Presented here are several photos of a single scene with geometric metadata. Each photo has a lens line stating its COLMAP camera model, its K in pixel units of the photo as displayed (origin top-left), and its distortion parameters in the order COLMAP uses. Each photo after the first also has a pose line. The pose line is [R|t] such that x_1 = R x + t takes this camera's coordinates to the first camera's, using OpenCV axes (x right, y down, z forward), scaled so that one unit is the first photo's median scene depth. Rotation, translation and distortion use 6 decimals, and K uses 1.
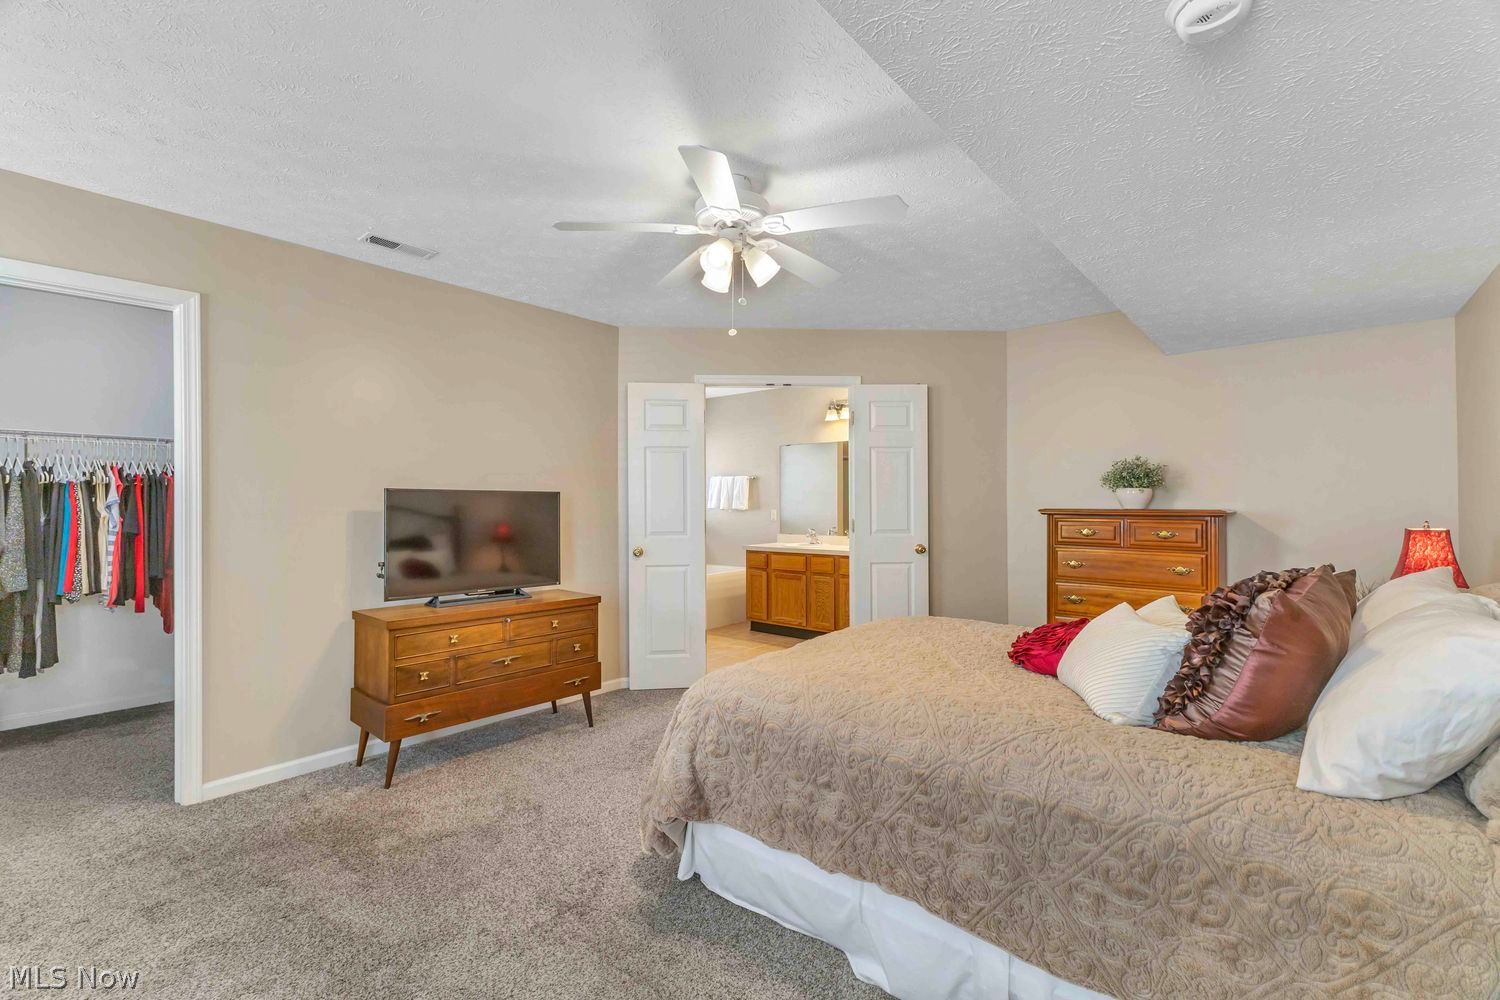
lens RADIAL K [[642.5, 0, 741.9], [0, 642.5, 500.6], [0, 0, 1]] dist [0.003304, -0.000421]
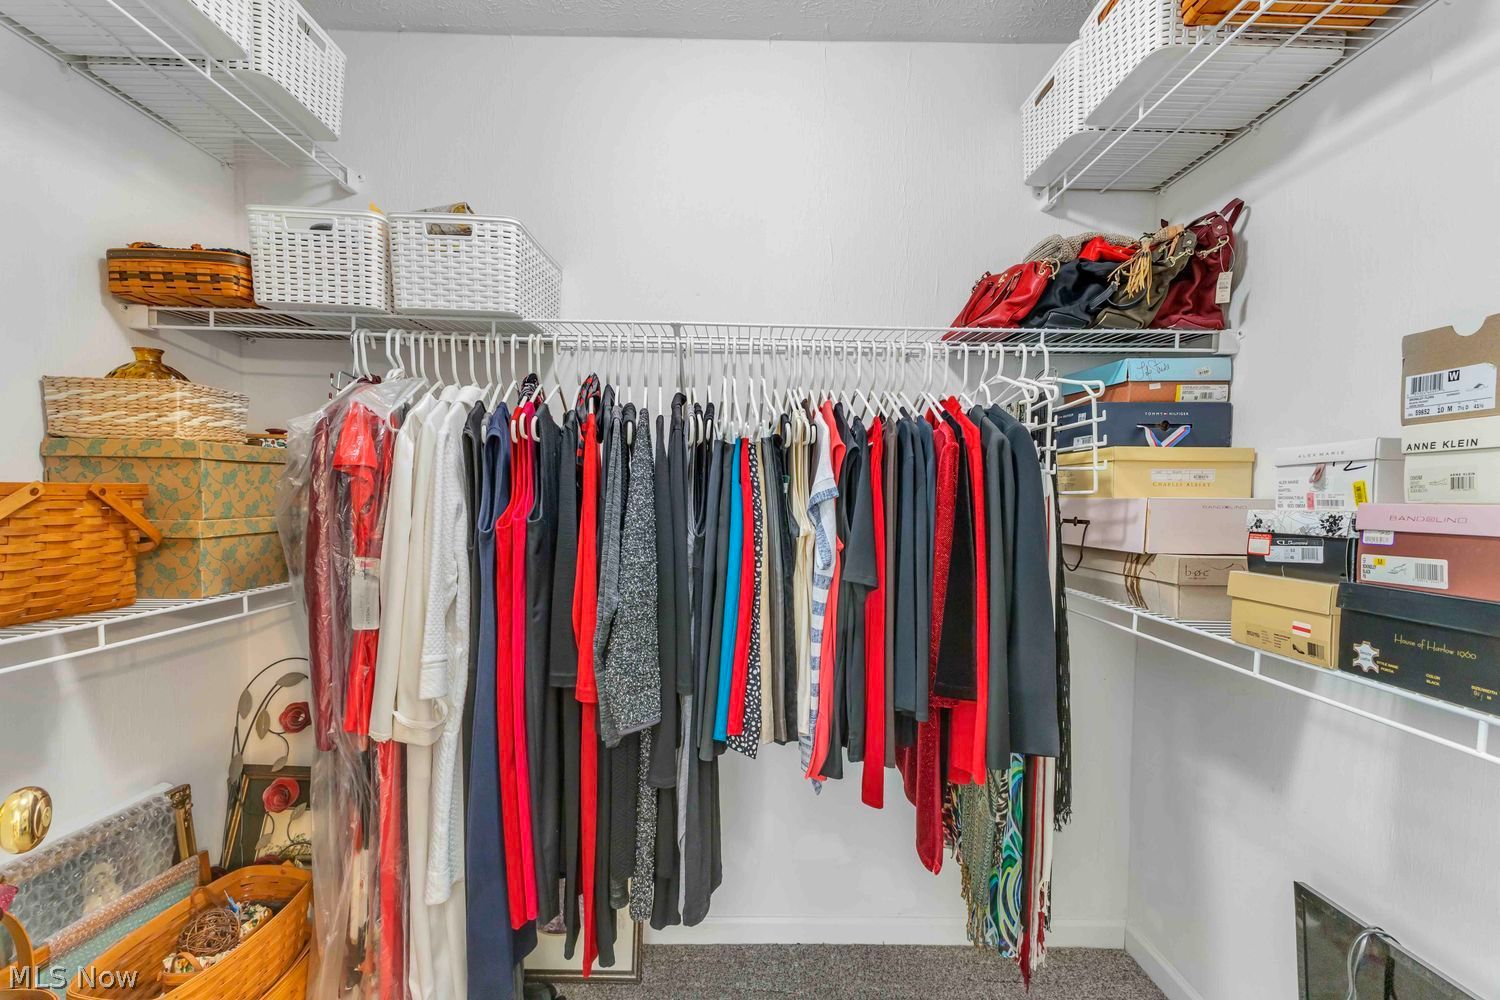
lens RADIAL K [[641.6, 0, 750.8], [0, 641.6, 493.2], [0, 0, 1]] dist [-0.022147, -0.001310]
pose [[0.659658, 0.008752, -0.751515, -0.736527], [-0.012950, 0.999916, 0.000277, 0.001803], [0.751454, 0.009549, 0.659716, 0.735552]]
